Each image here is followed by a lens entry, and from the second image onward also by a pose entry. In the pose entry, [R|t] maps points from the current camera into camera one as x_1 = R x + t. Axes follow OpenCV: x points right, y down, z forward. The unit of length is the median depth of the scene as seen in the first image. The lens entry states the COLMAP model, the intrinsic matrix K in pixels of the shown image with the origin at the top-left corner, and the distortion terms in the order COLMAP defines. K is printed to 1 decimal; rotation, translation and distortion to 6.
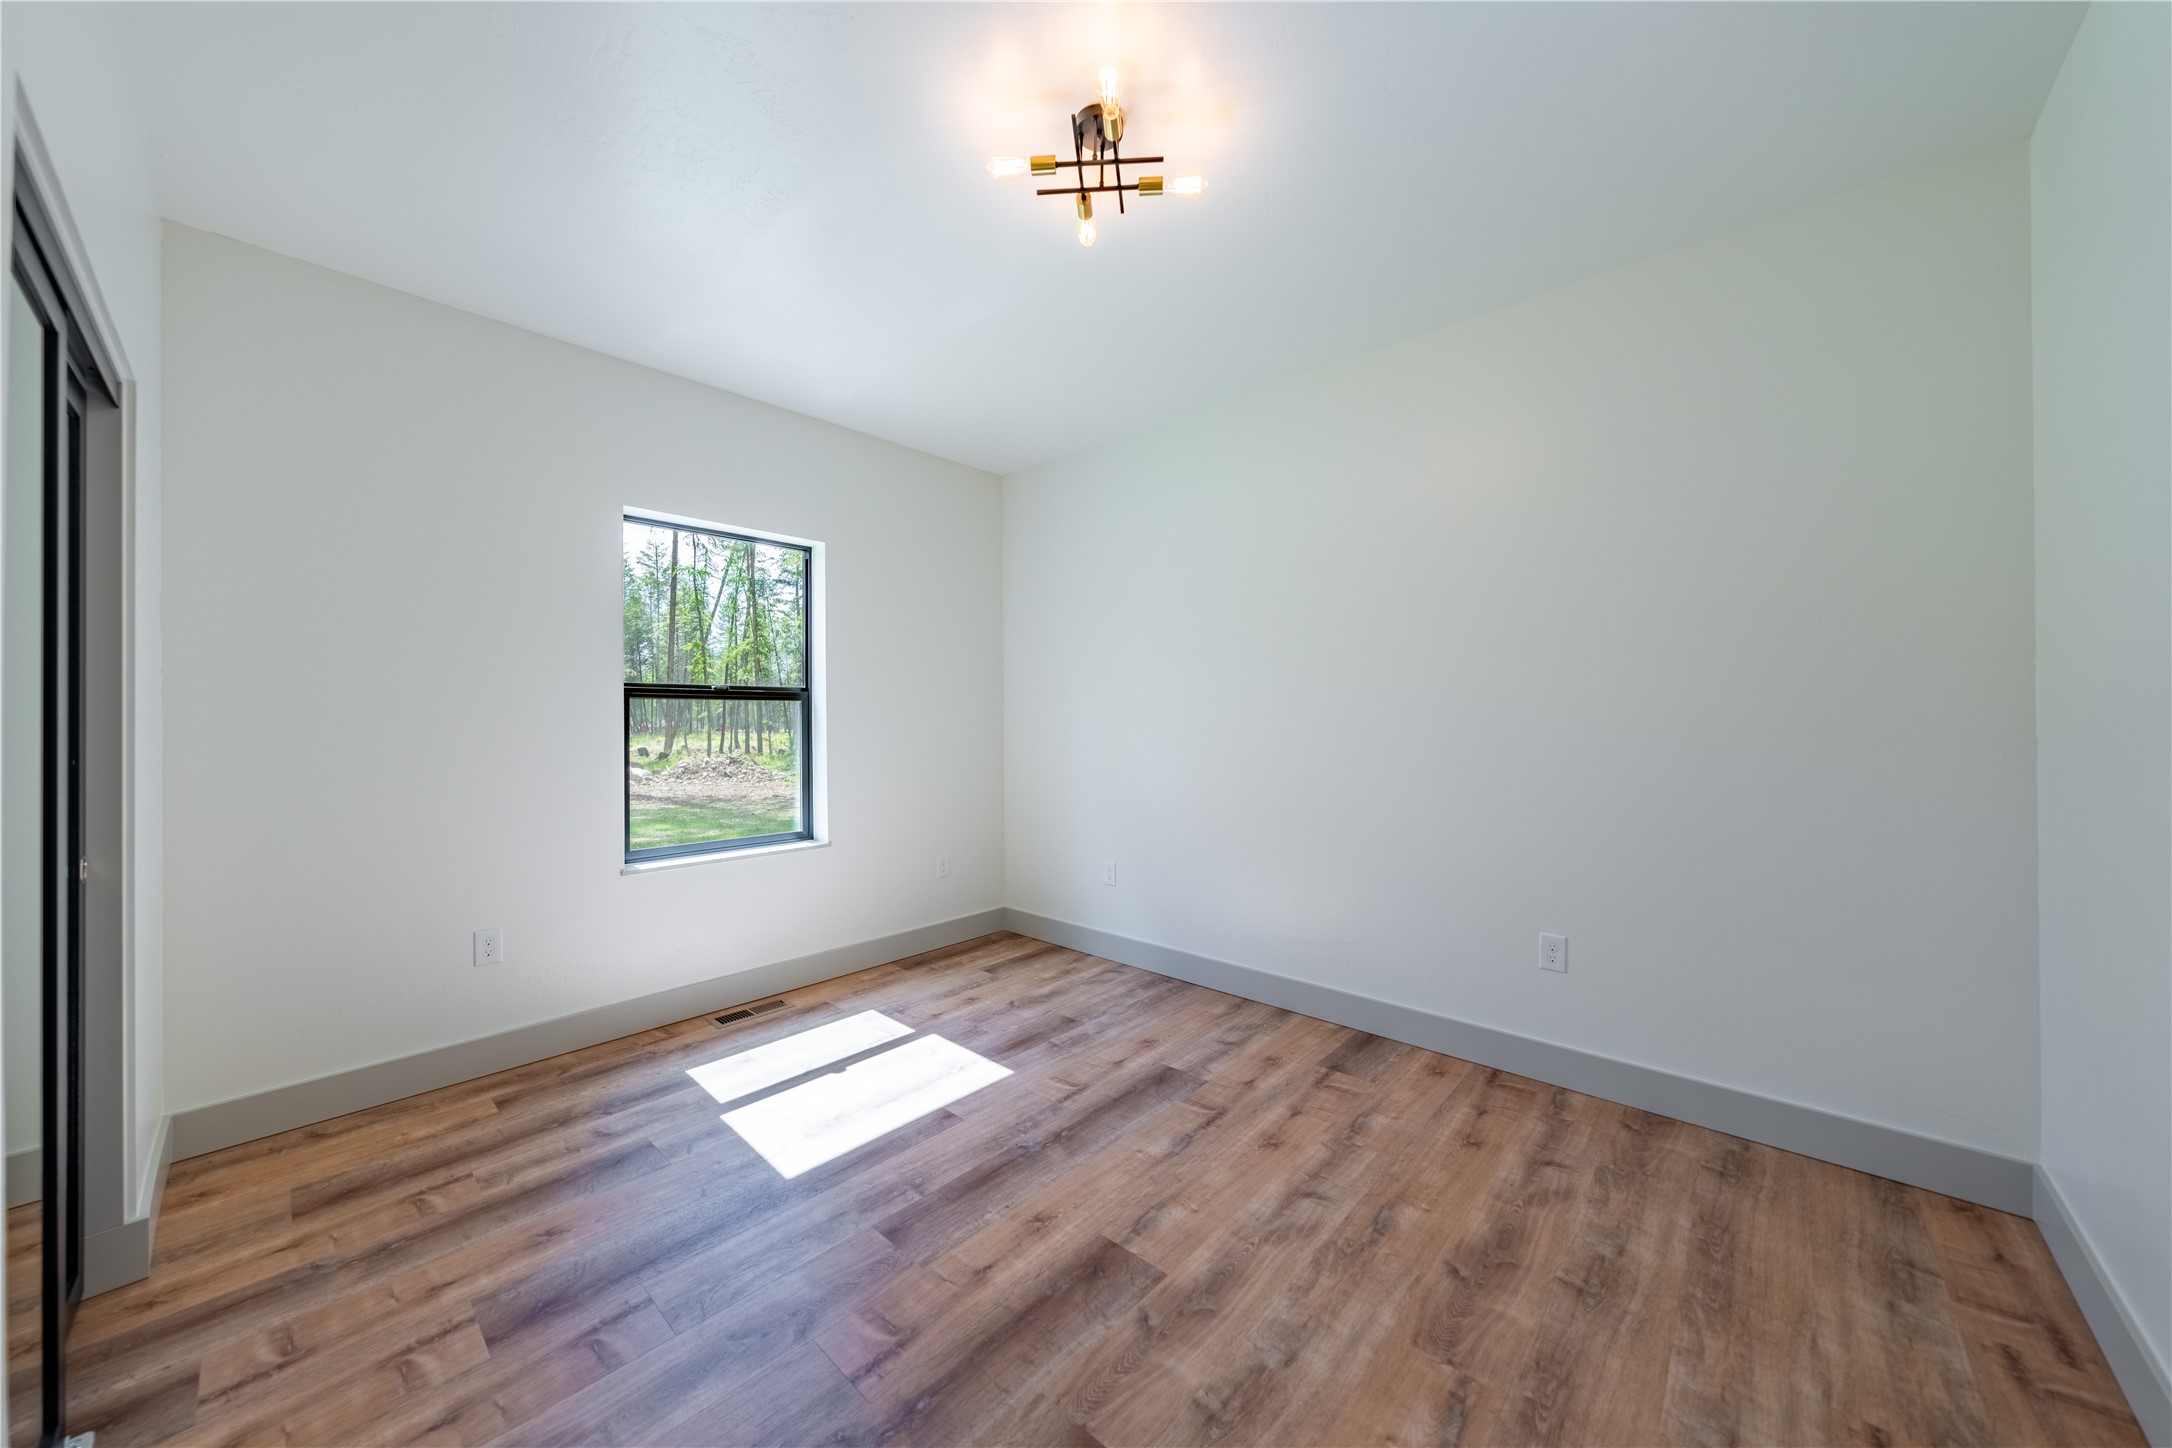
lens RADIAL K [[763.3, 0, 1090.7], [0, 763.3, 719.2], [0, 0, 1]] dist [-0.026633, 0.006479]
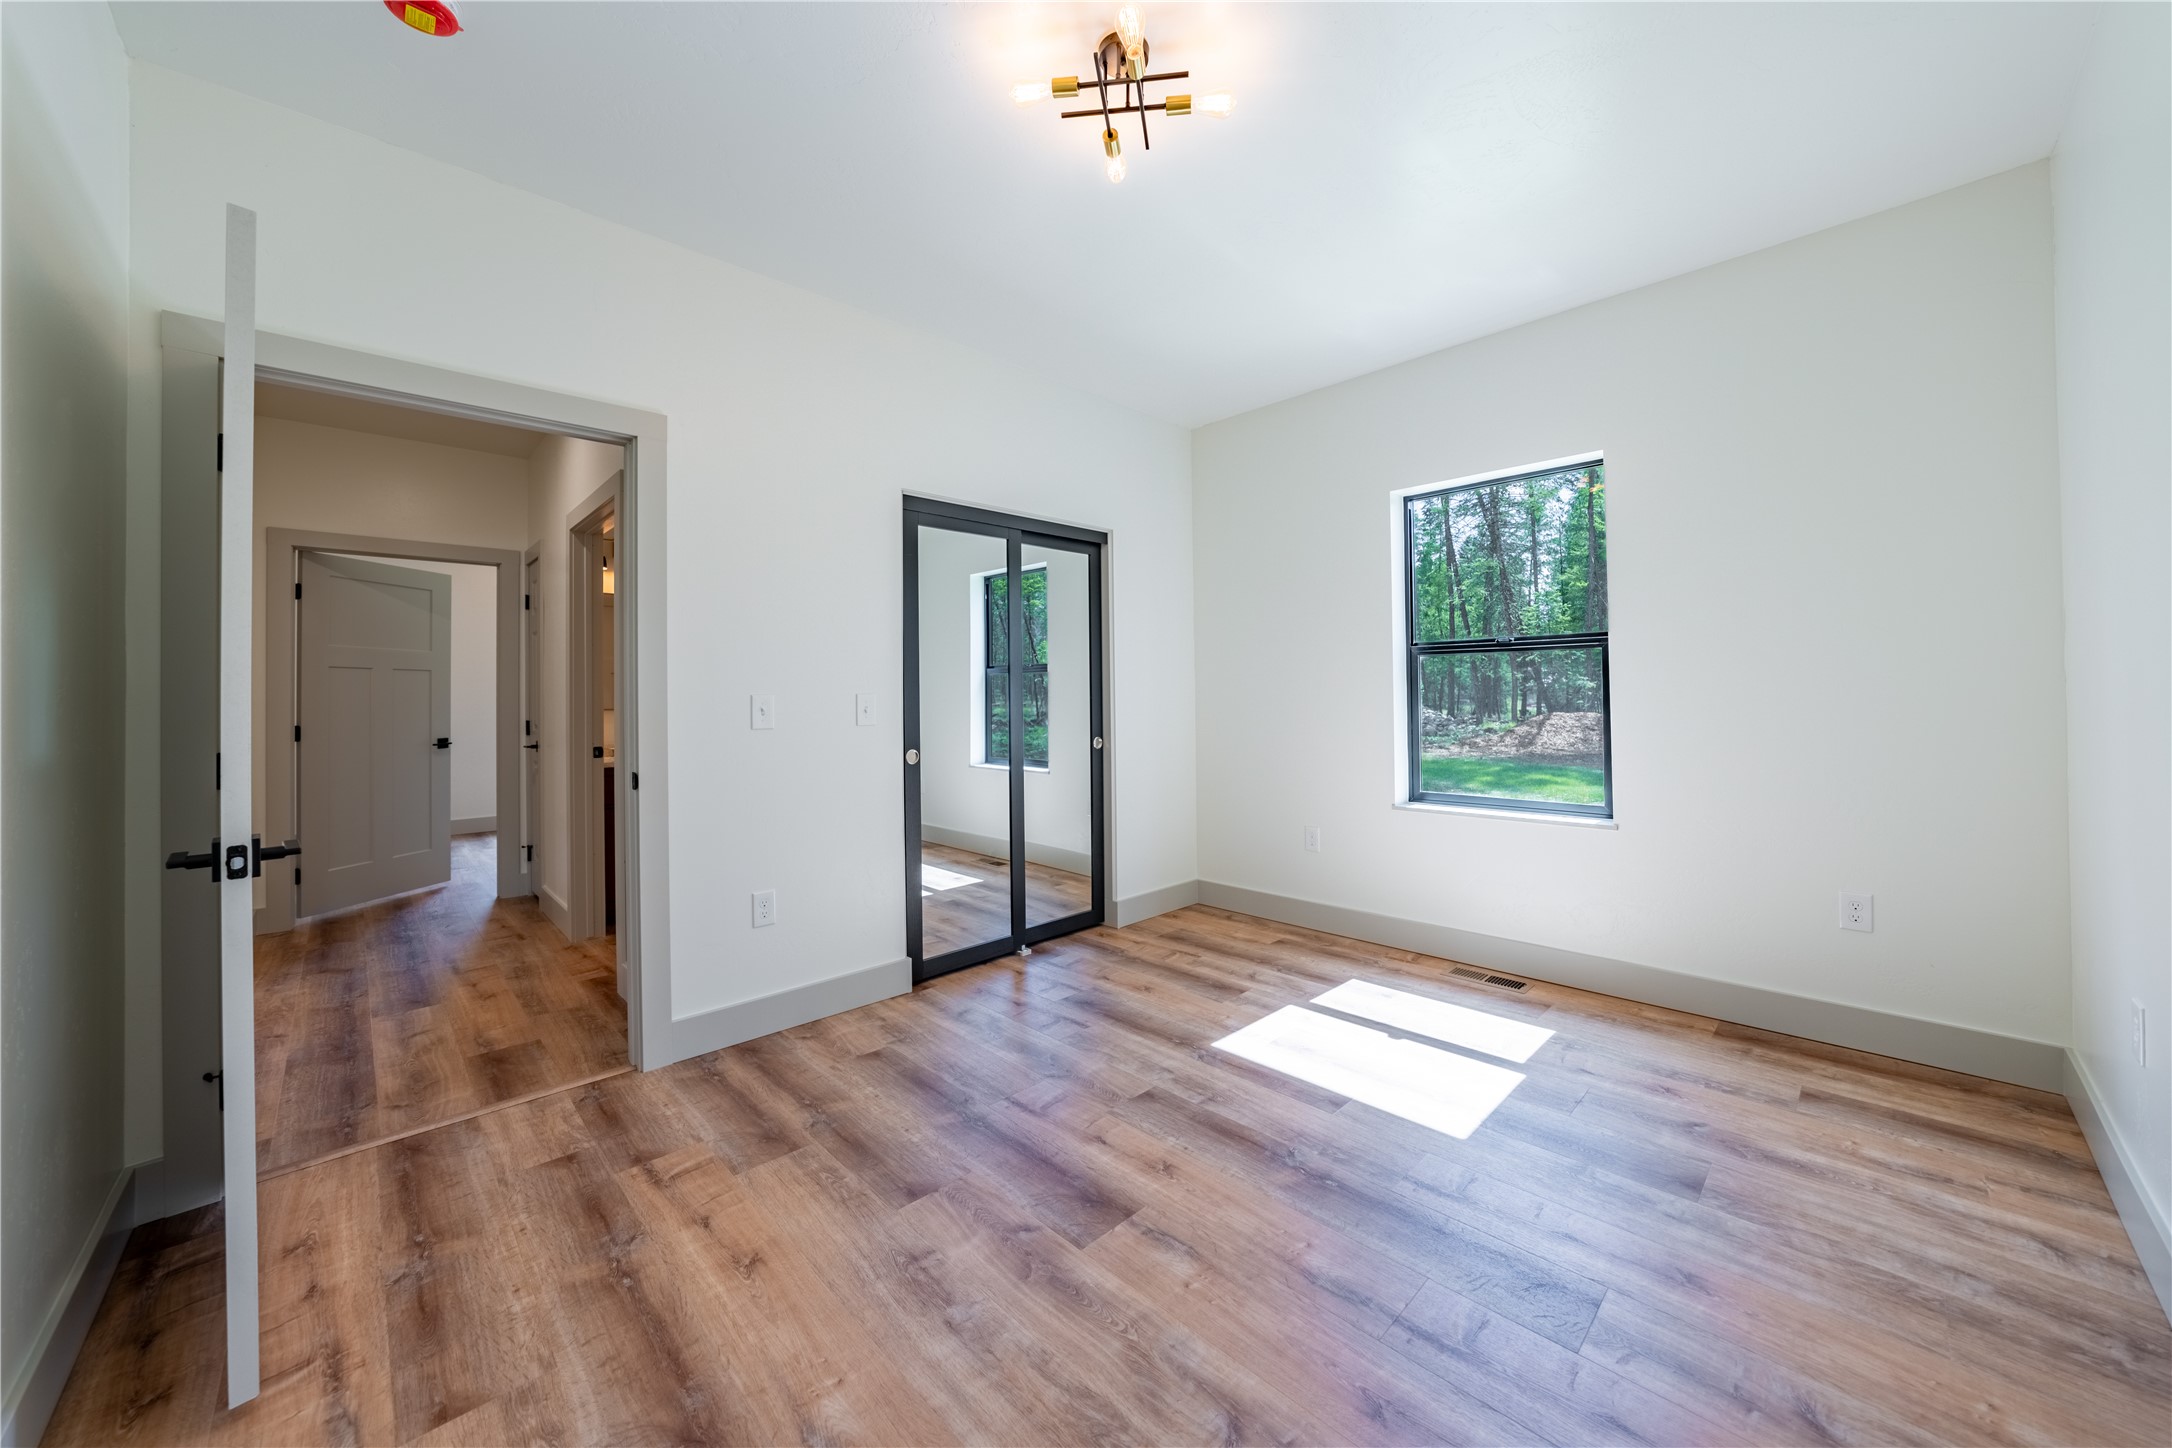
lens RADIAL K [[789.1, 0, 1096.5], [0, 789.1, 697.3], [0, 0, 1]] dist [-0.014611, 0.000218]
pose [[-0.066368, 0.014474, -0.997690, 0.701178], [0.011824, 0.999836, 0.013719, 0.014469], [0.997725, -0.010886, -0.066529, 0.707563]]
